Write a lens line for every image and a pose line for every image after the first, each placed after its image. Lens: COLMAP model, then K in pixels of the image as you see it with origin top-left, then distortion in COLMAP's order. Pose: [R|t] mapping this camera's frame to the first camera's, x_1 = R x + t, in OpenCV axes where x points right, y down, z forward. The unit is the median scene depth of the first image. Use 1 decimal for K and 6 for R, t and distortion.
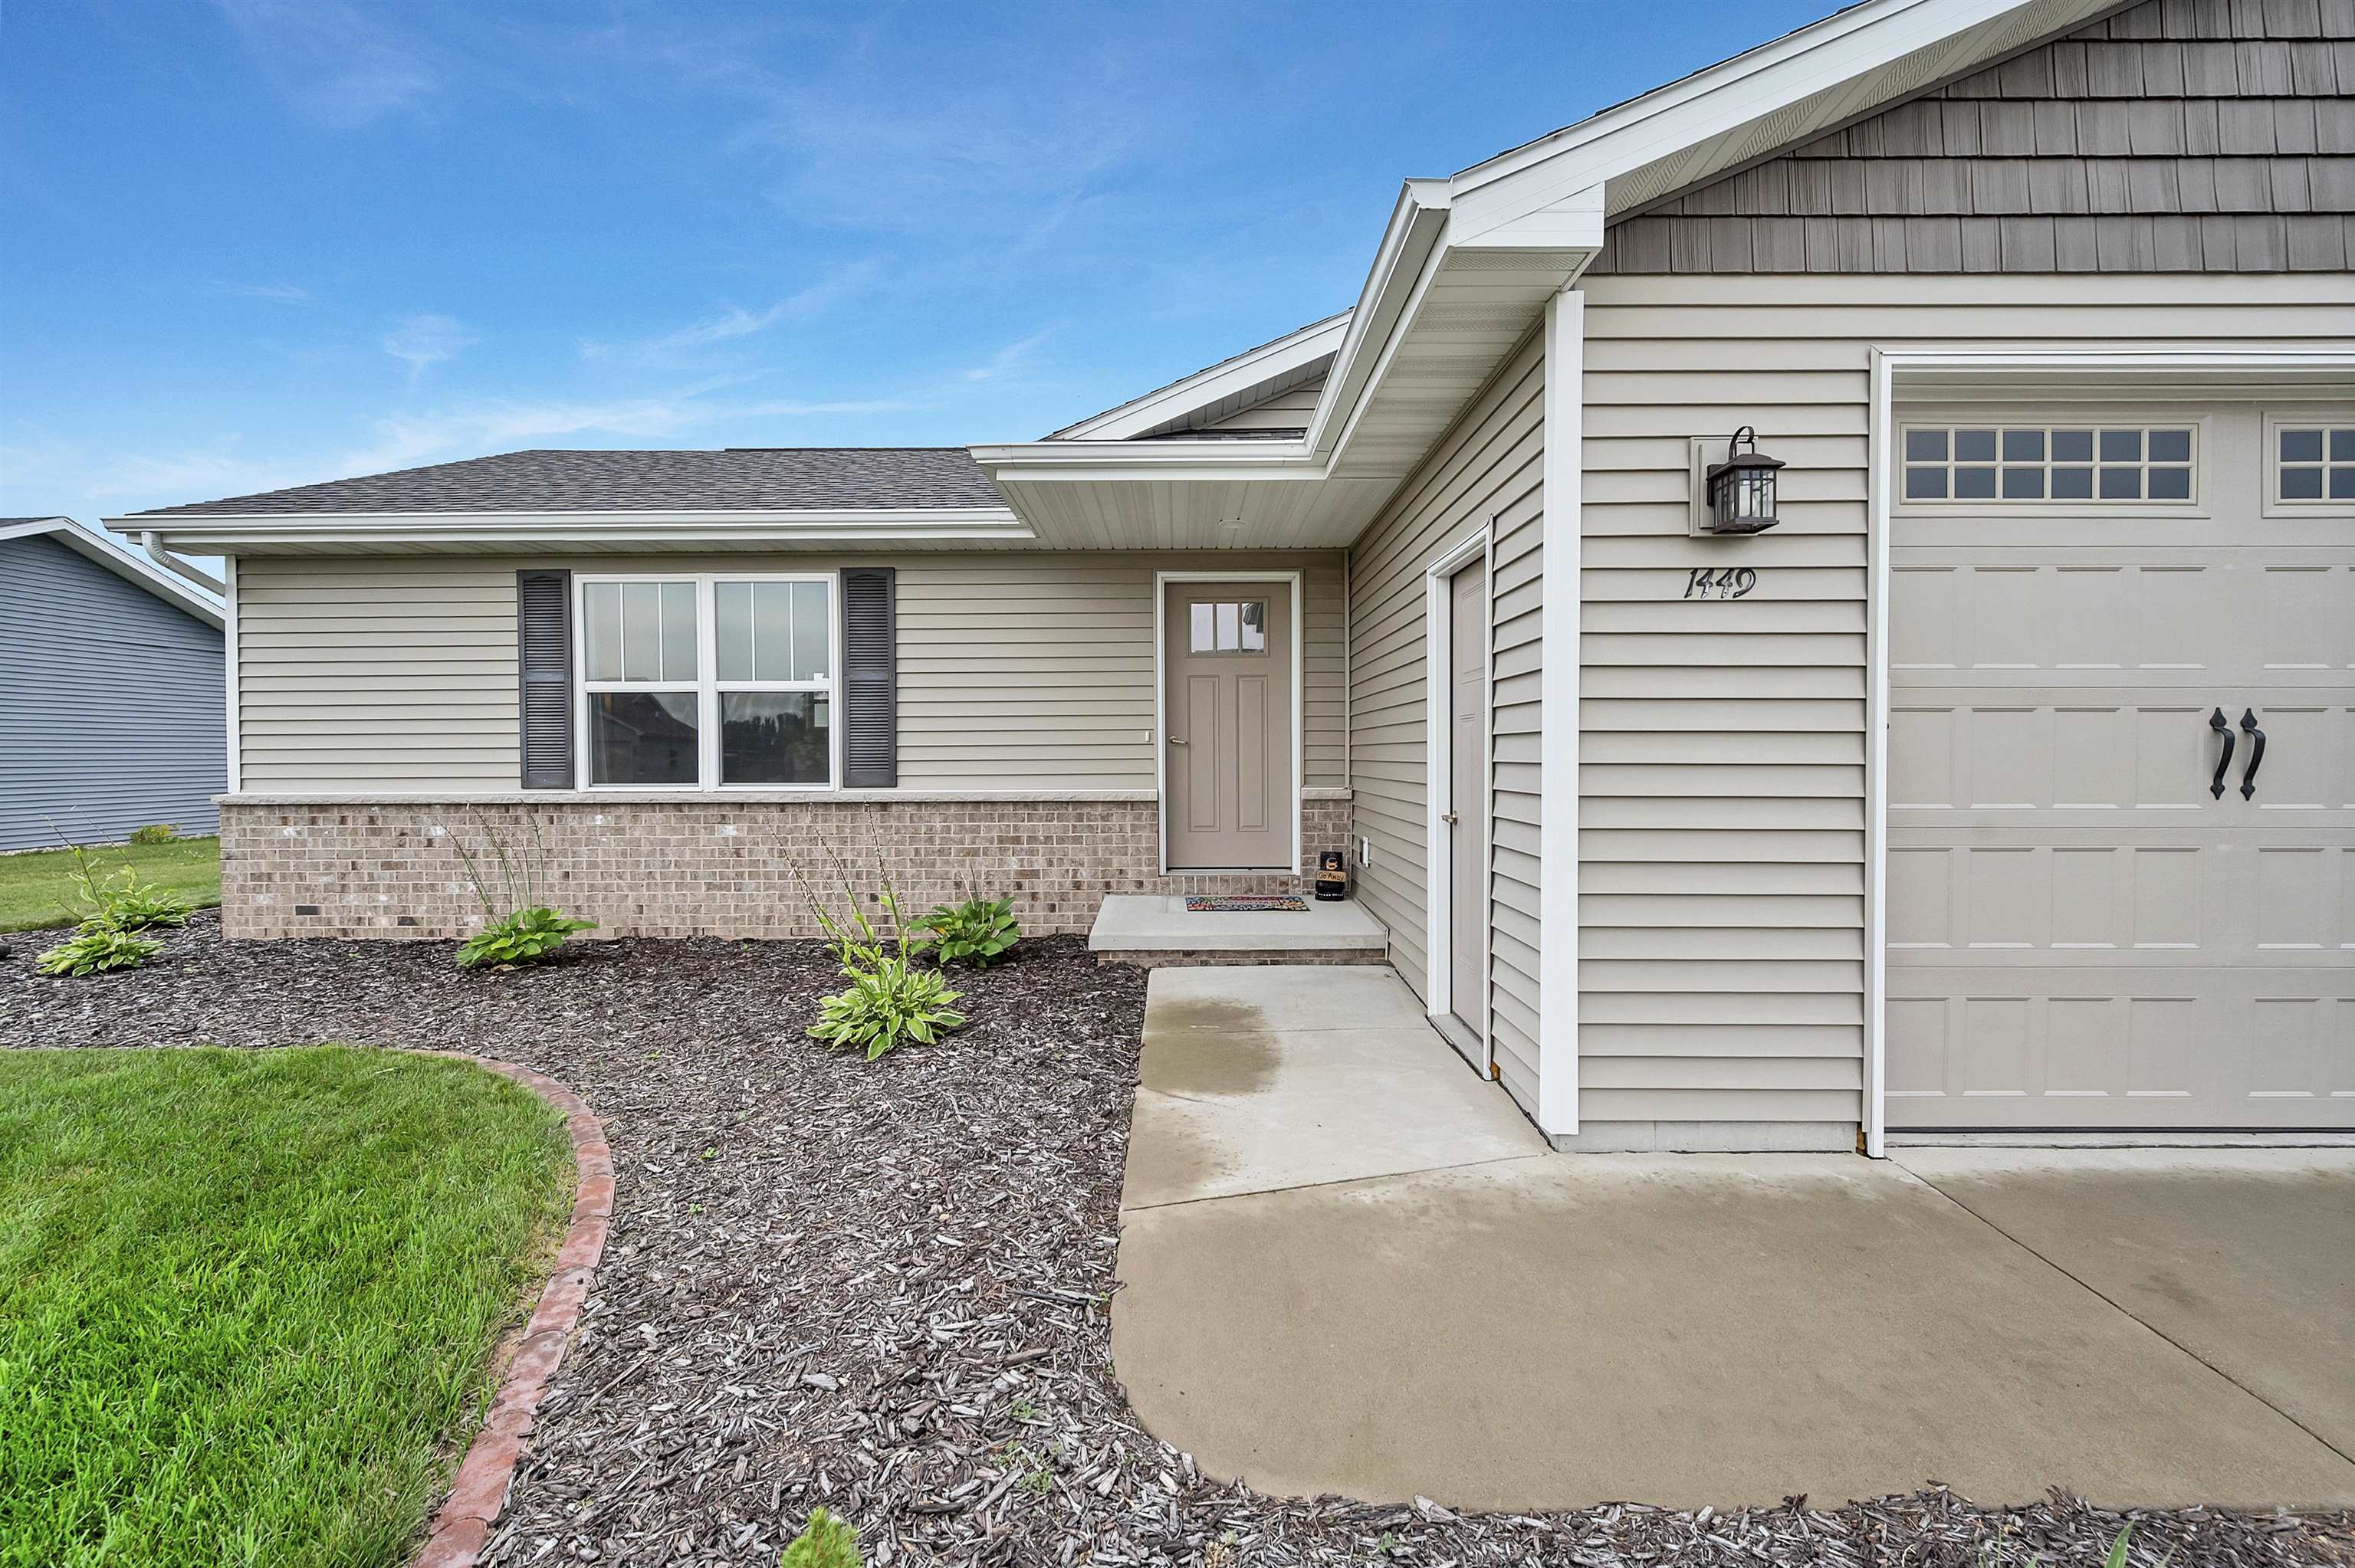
lens RADIAL K [[963.6, 0, 1172.2], [0, 963.6, 778.7], [0, 0, 1]] dist [0.000141, -0.000158]
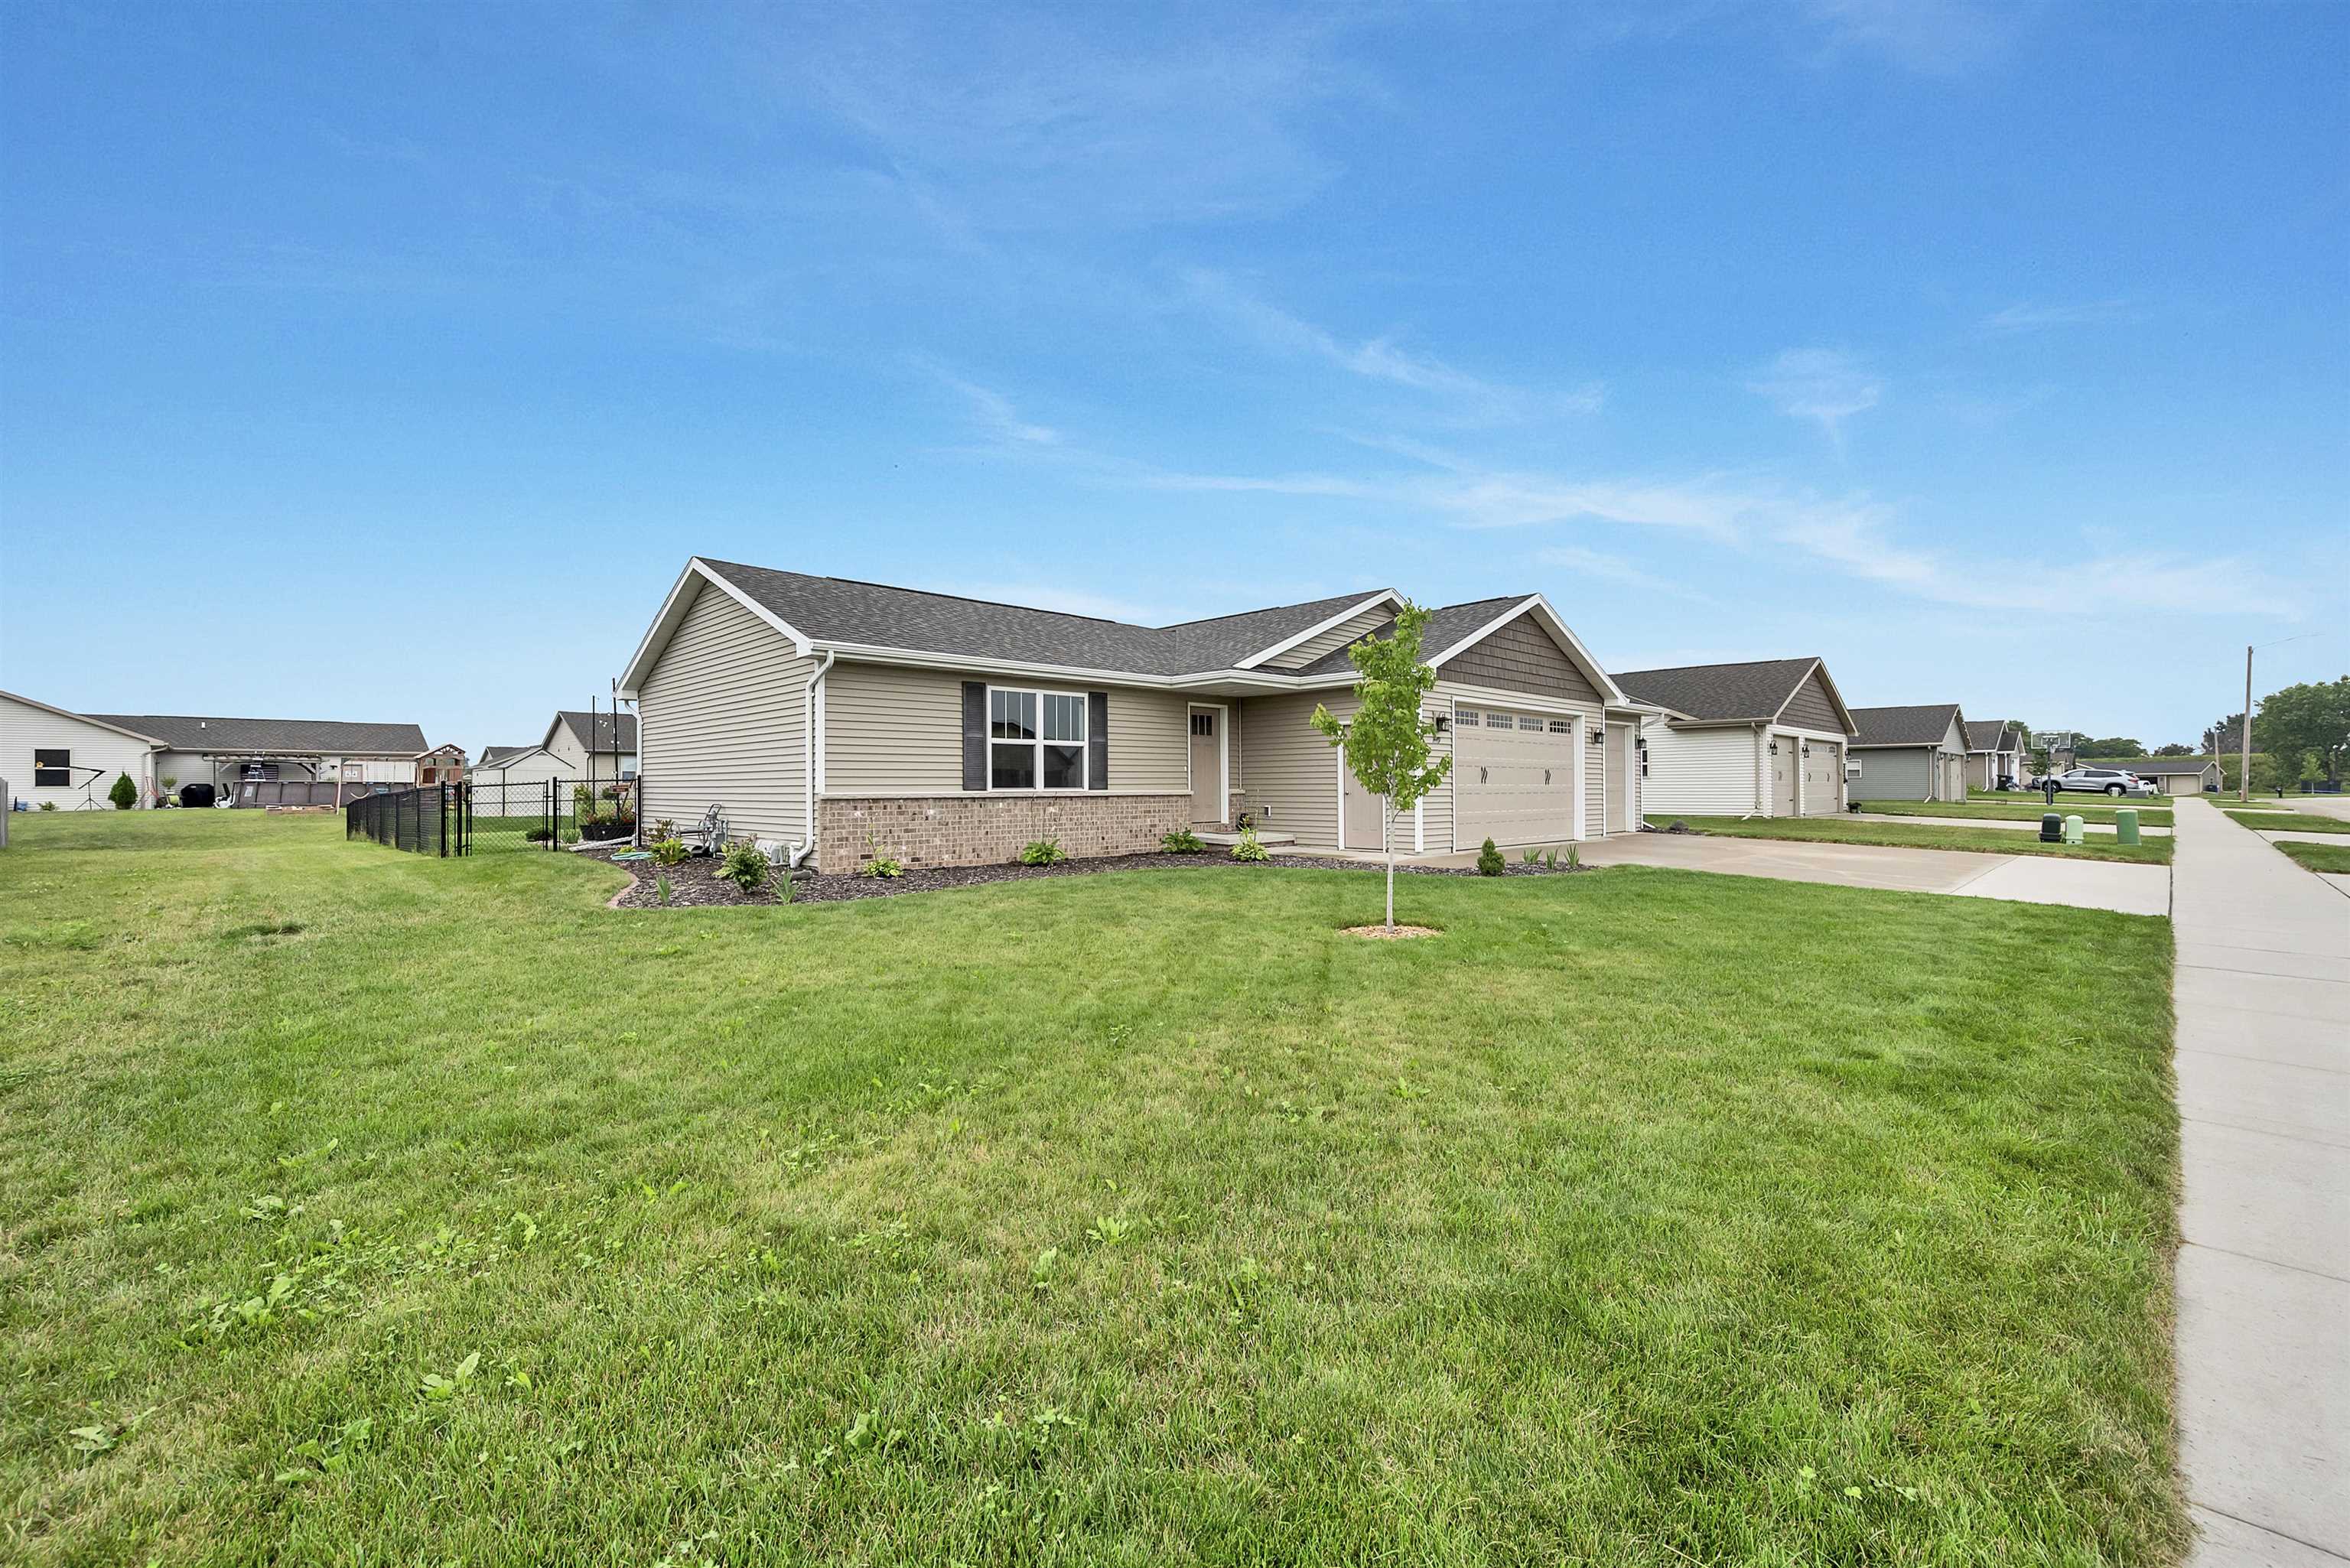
lens RADIAL K [[940.9, 0, 1148.1], [0, 940.9, 789.2], [0, 0, 1]] dist [0.000169, -0.000054]
pose [[0.733060, -0.001422, 0.680162, -1.732358], [0.019515, 0.999630, -0.018943, 0.052500], [-0.679884, 0.027160, 0.732817, -0.692293]]
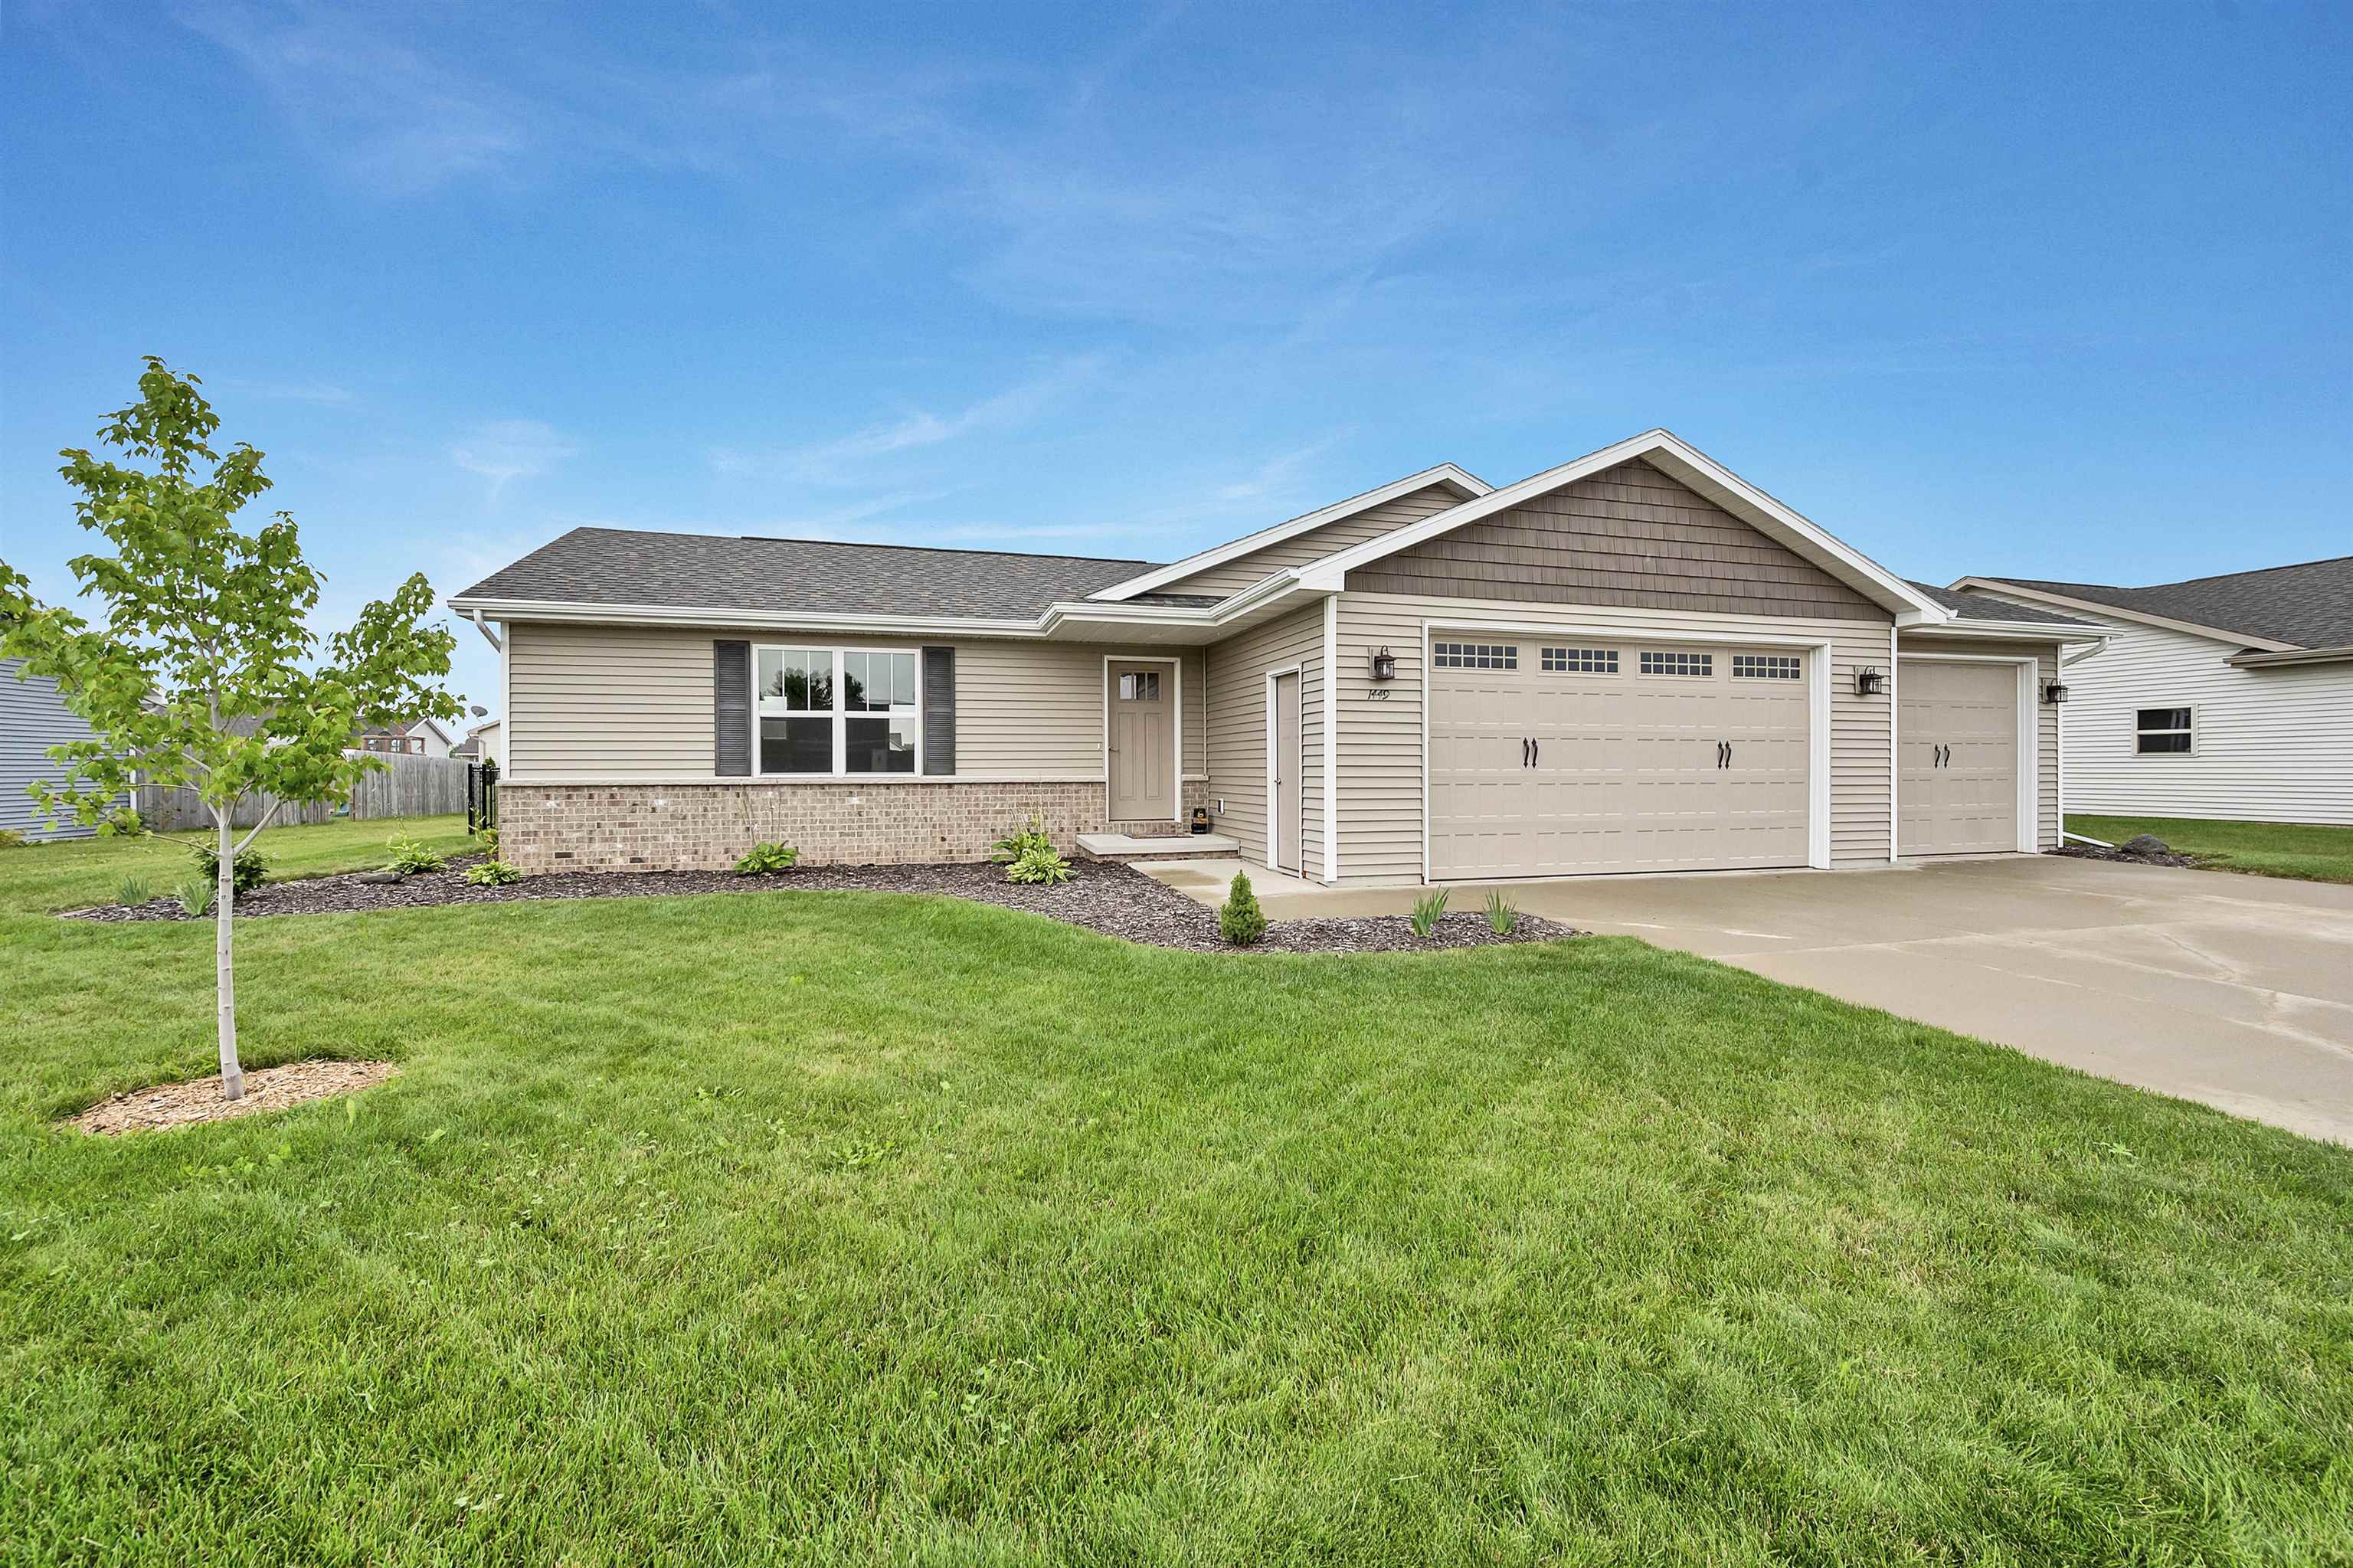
lens RADIAL K [[926.9, 0, 1176.5], [0, 926.9, 784.0], [0, 0, 1]] dist [0.001122, 0.000006]
pose [[0.960271, -0.003775, 0.279043, -0.370741], [0.006511, 0.999939, -0.008881, 0.042959], [-0.278993, 0.010345, 0.960237, -0.701275]]
